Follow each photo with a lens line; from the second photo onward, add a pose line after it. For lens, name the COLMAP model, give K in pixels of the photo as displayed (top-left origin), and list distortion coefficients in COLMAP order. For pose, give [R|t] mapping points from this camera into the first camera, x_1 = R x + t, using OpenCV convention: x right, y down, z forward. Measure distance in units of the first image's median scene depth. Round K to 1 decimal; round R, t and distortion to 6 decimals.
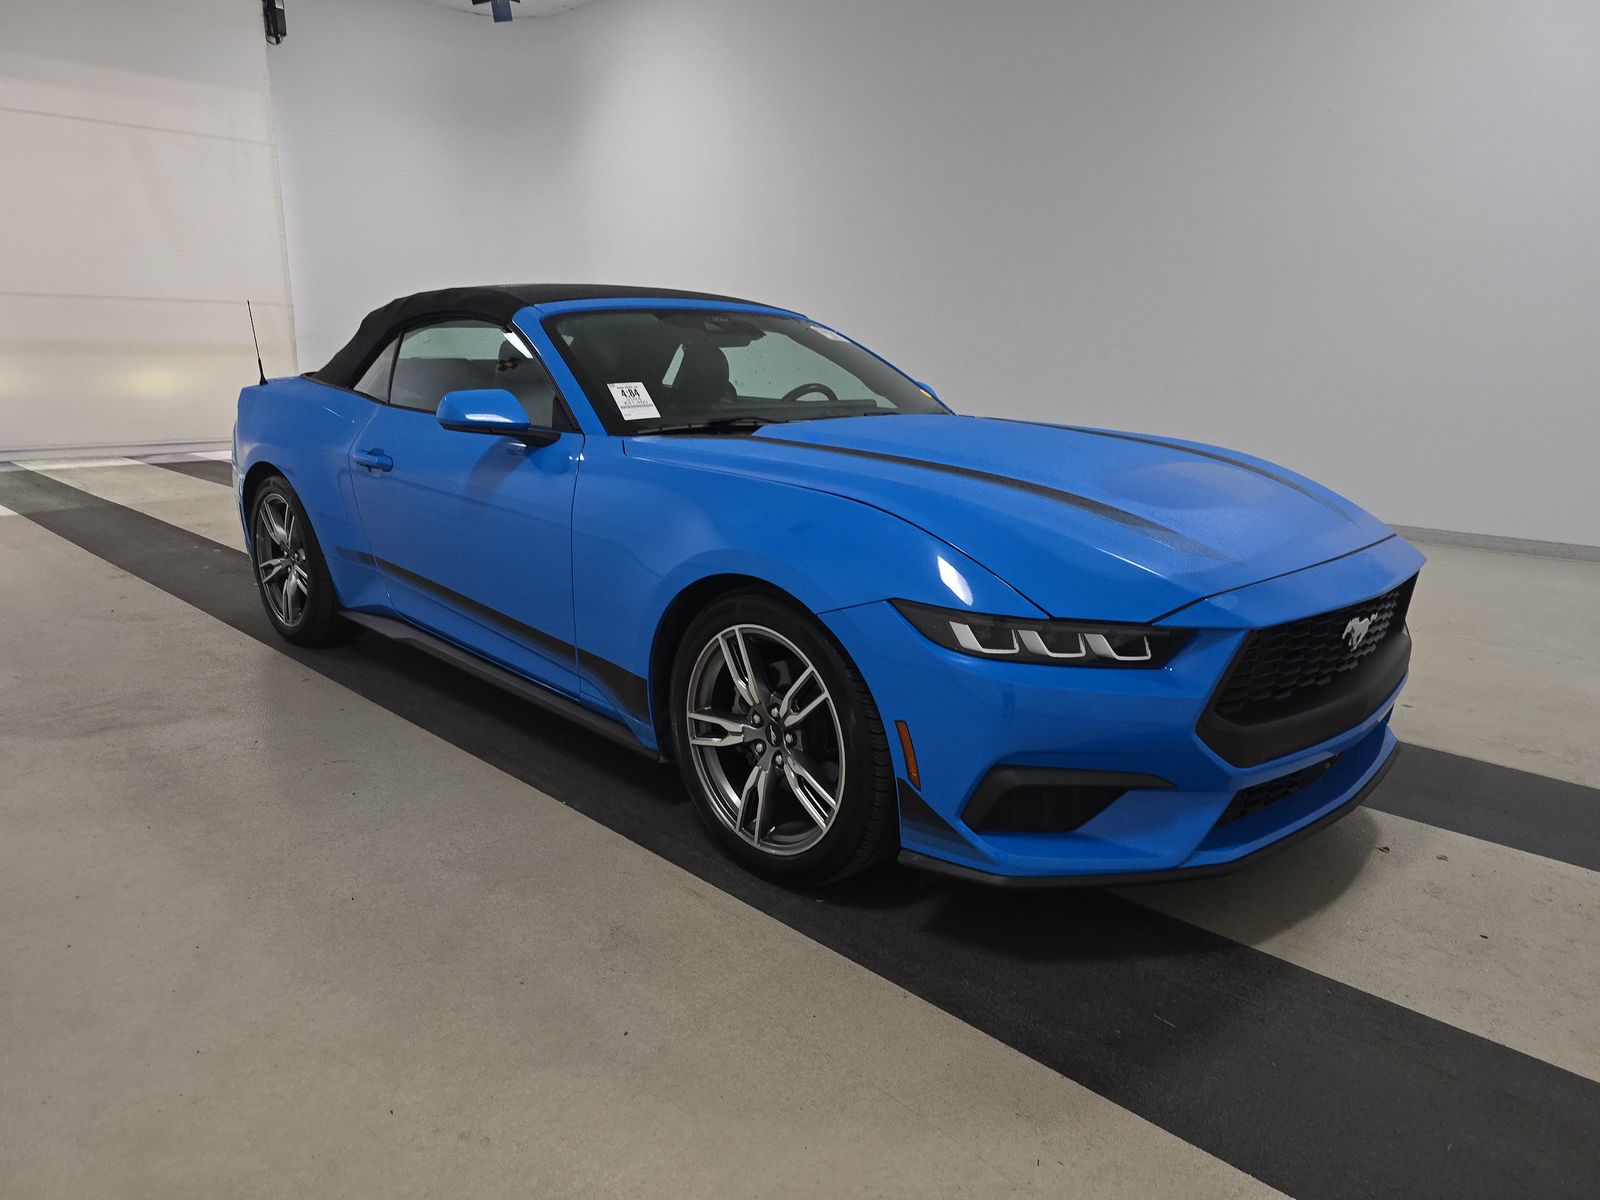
lens RADIAL K [[1096.0, 0, 800.5], [0, 1096.0, 598.9], [0, 0, 1]] dist [0.012927, 0.001729]
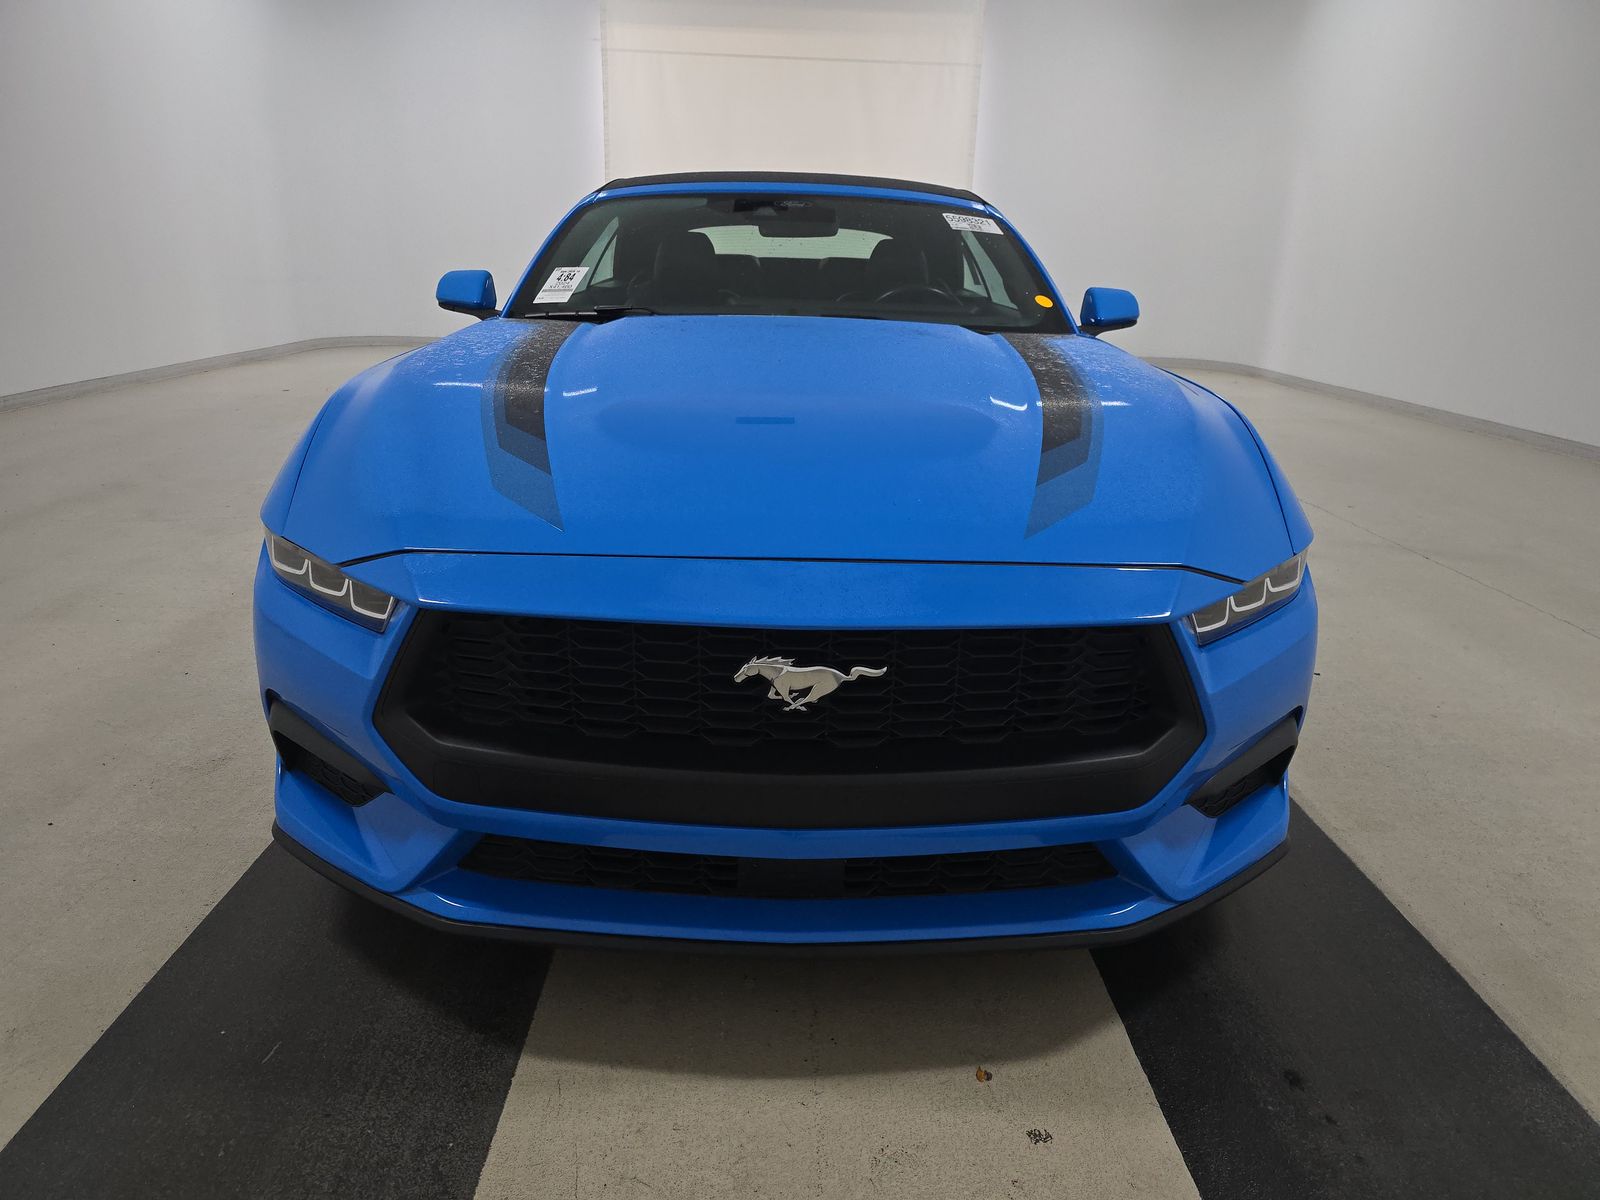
lens RADIAL K [[1096.0, 0, 802.1], [0, 1096.0, 599.7], [0, 0, 1]] dist [0.012927, 0.001729]
pose [[0.719768, 0.216985, -0.659433, 0.506154], [-0.176406, 0.975885, 0.128567, -0.051642], [0.671427, 0.023790, 0.740688, 0.312448]]
